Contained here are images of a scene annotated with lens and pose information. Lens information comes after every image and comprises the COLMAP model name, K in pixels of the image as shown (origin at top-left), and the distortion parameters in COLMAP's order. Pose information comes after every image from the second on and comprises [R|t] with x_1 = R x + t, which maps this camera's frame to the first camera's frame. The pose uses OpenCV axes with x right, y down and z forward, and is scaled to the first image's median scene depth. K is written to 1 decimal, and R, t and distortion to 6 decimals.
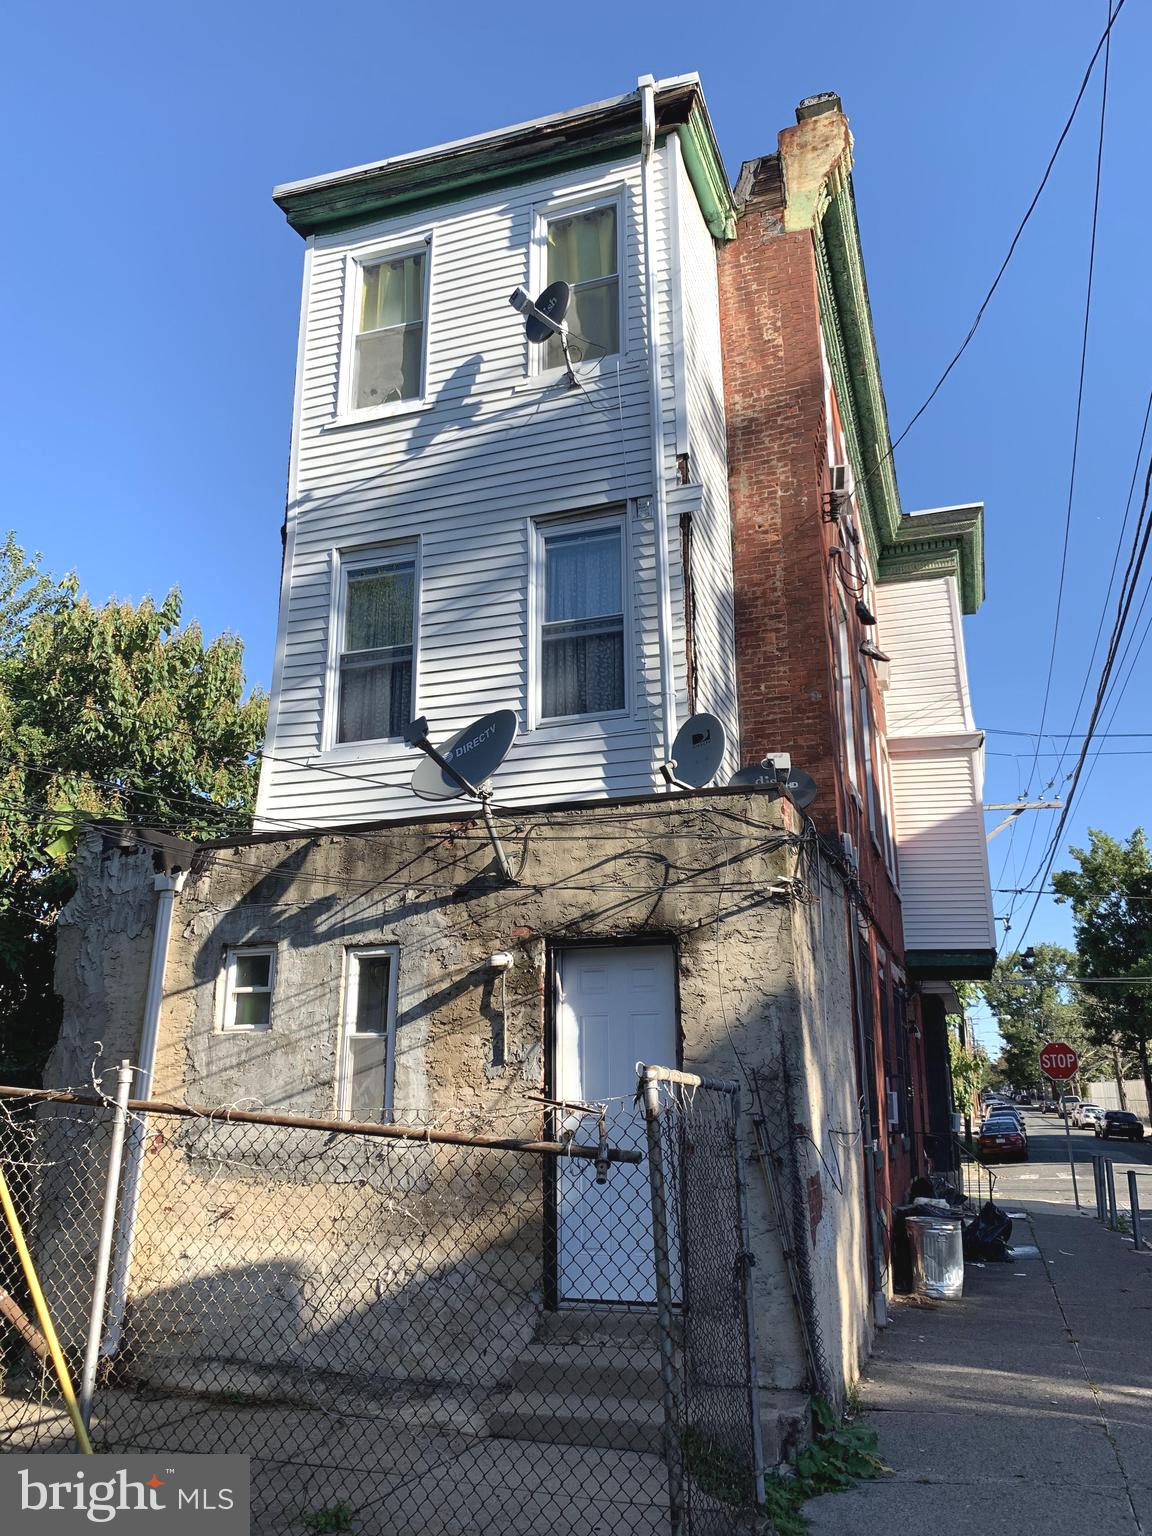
lens RADIAL K [[1196.0, 0, 568.9], [0, 1196.0, 772.8], [0, 0, 1]] dist [-0.002596, 0.001195]
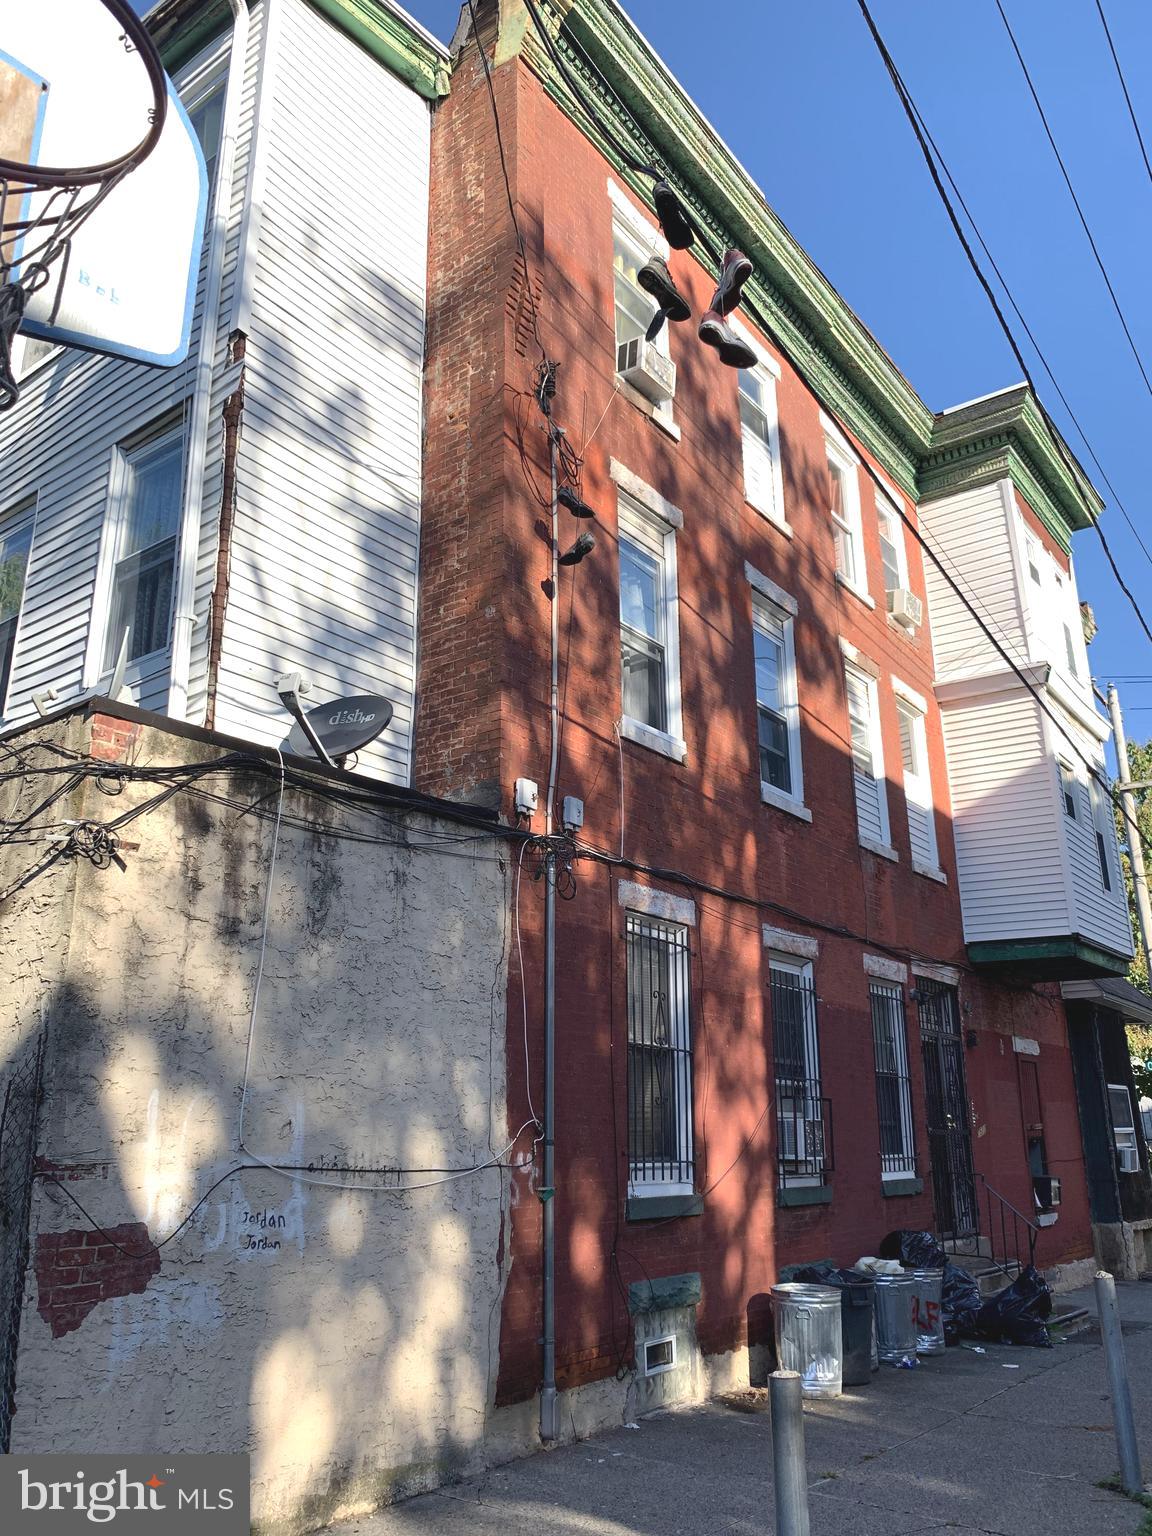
lens RADIAL K [[1196.0, 0, 579.3], [0, 1196.0, 760.0], [0, 0, 1]] dist [-0.002596, 0.001195]
pose [[0.952518, -0.099880, -0.287634, 0.441258], [0.087881, 0.994646, -0.054363, 0.075123], [0.291524, 0.026505, 0.956196, 0.248140]]
